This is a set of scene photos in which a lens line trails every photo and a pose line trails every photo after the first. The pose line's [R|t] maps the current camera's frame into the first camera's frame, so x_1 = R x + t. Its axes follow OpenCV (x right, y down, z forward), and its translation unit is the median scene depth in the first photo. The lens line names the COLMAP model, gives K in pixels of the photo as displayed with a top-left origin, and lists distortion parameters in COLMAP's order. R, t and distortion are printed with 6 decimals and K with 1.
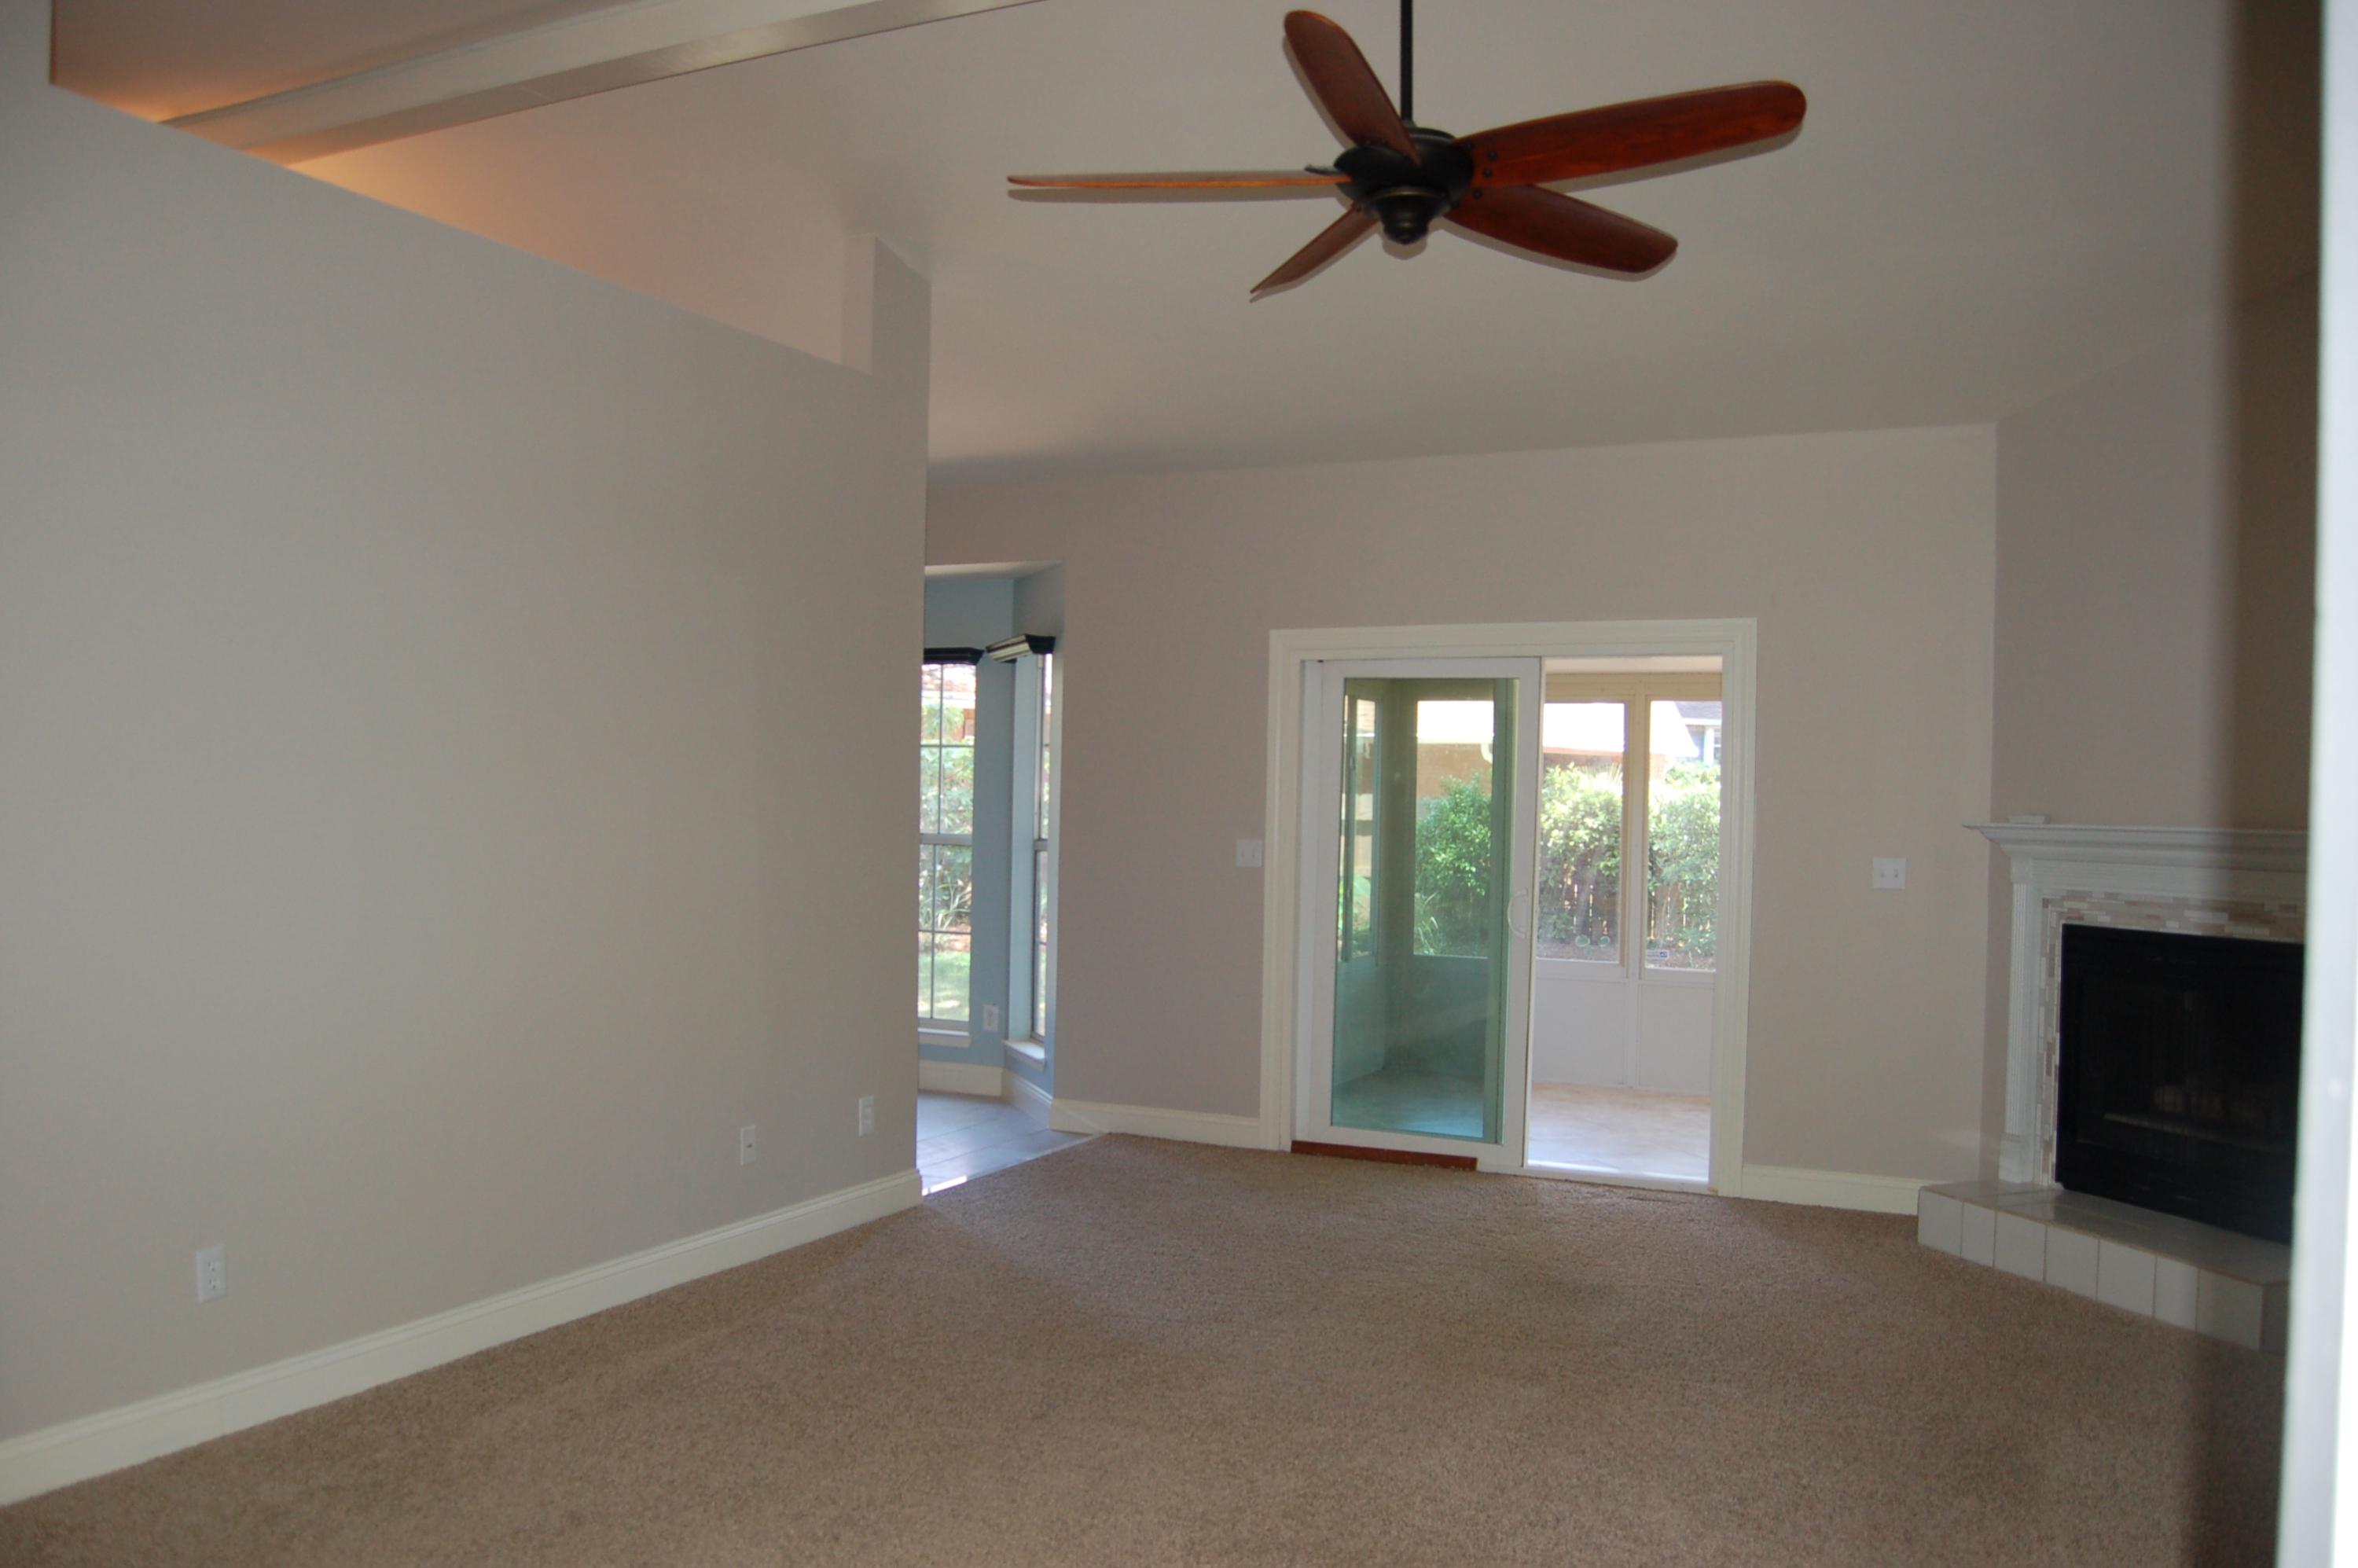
lens RADIAL K [[1850.3, 0, 1134.4], [0, 1850.3, 819.4], [0, 0, 1]] dist [-0.078116, 0.007766]
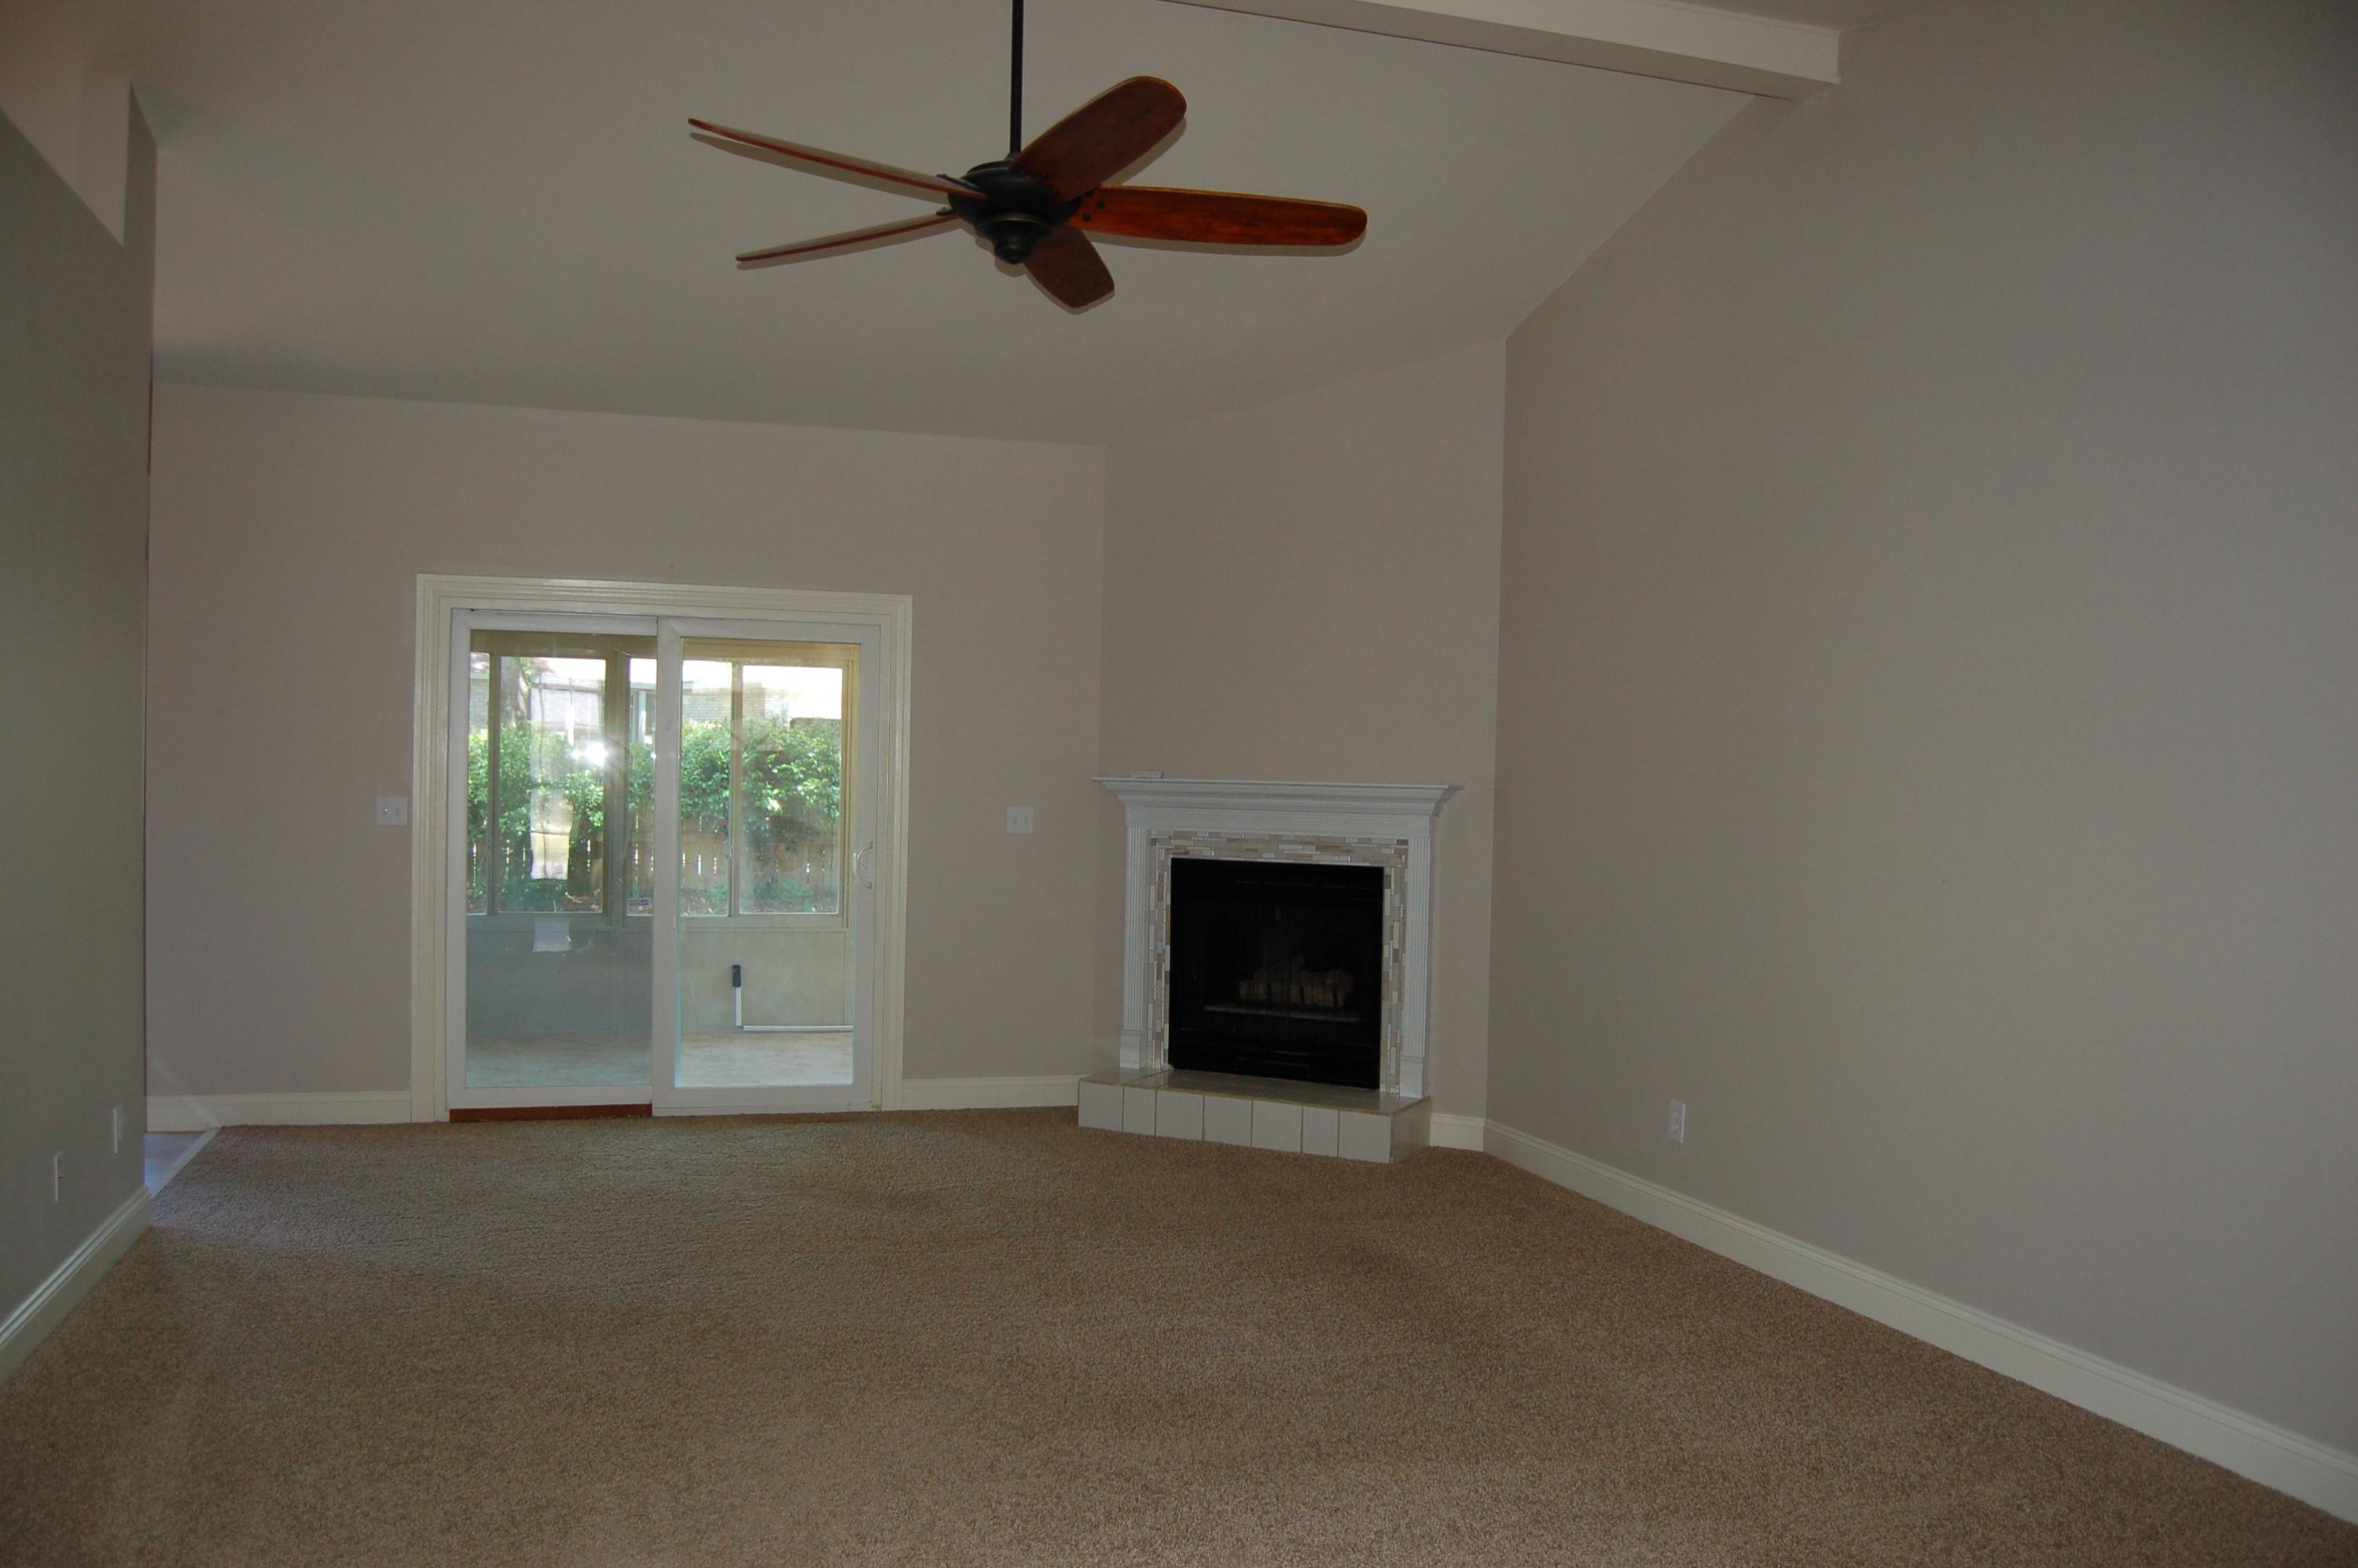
lens RADIAL K [[1850.3, 0, 1134.4], [0, 1850.3, 819.4], [0, 0, 1]] dist [-0.078116, 0.007766]
pose [[0.732172, -0.018386, 0.680871, -0.373211], [-0.000622, 0.999617, 0.027662, -0.004373], [-0.681119, -0.020677, 0.731881, 0.081920]]
